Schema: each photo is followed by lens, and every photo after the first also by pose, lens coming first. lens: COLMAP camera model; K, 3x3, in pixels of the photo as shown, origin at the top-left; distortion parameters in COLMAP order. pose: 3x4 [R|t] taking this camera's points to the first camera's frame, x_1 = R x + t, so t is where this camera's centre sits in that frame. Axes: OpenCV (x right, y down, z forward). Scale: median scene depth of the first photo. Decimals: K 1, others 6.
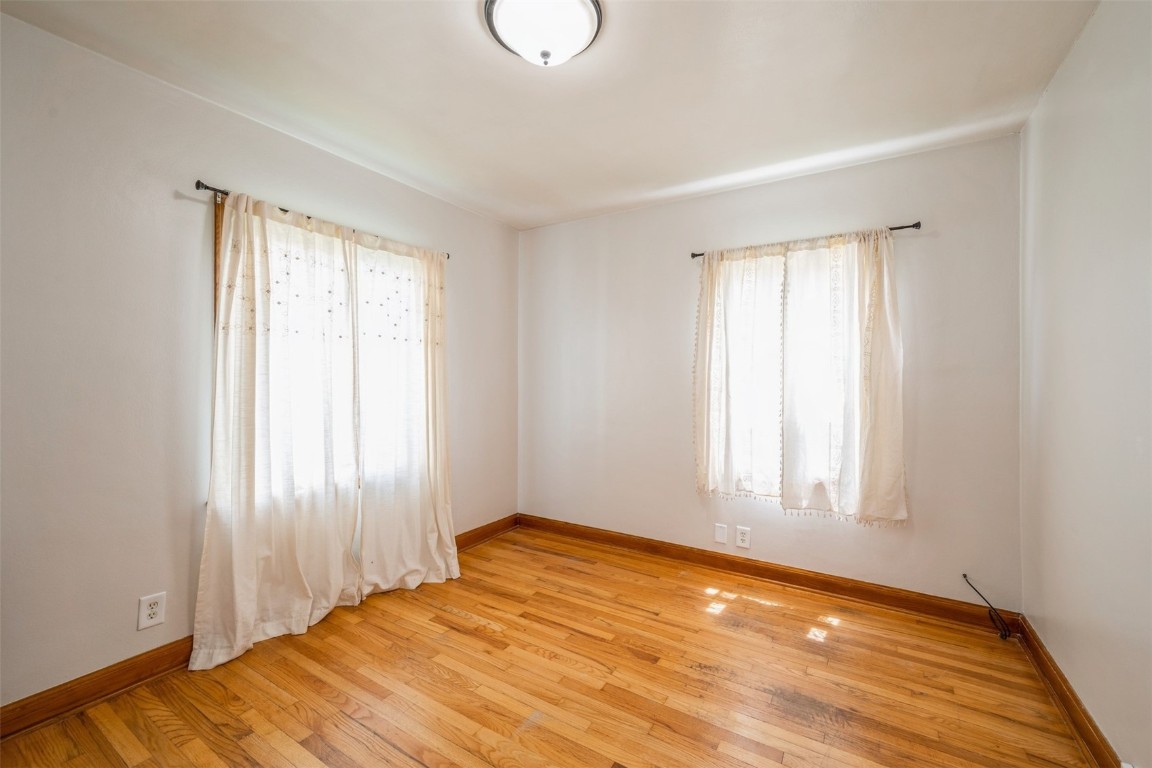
lens RADIAL K [[466.0, 0, 576.6], [0, 466.0, 374.2], [0, 0, 1]] dist [0.000908, 0.000349]
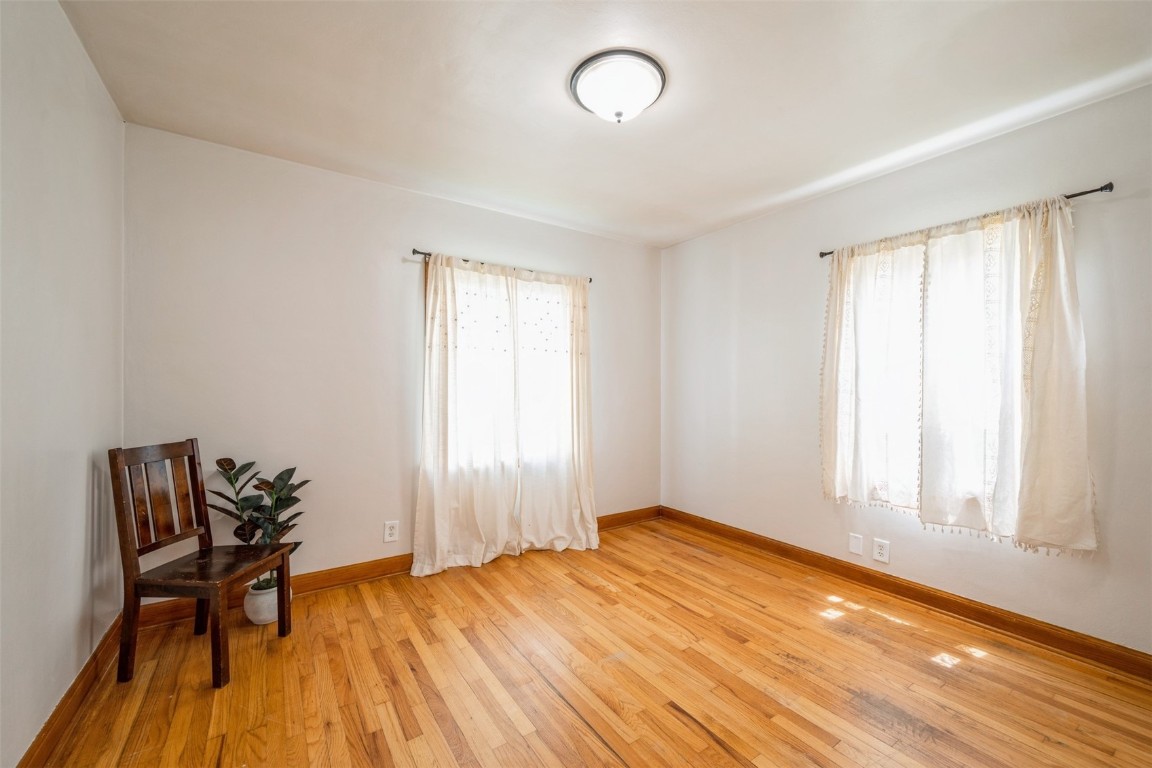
lens RADIAL K [[450.3, 0, 576.0], [0, 450.3, 384.0], [0, 0, 1]] dist [-0.000050, 0.000283]
pose [[0.913014, -0.004266, -0.407907, 0.192909], [0.004167, 0.999991, -0.001130, 0.017068], [0.407908, -0.000668, 0.913023, -0.082233]]
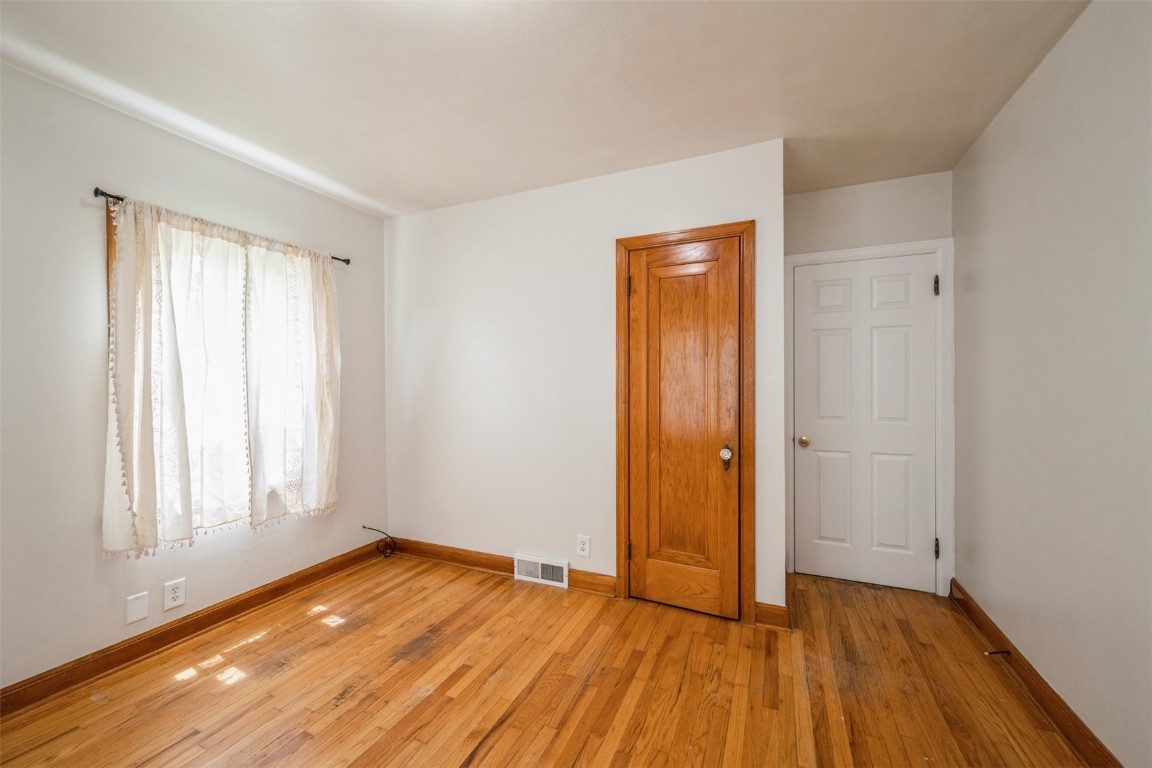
lens RADIAL K [[459.2, 0, 577.4], [0, 459.2, 380.4], [0, 0, 1]] dist [-0.001040, 0.000012]
pose [[-0.135795, -0.002593, 0.990734, -0.541628], [-0.003682, 0.999991, 0.002113, -0.003183], [-0.990730, -0.003361, -0.135803, 0.516079]]
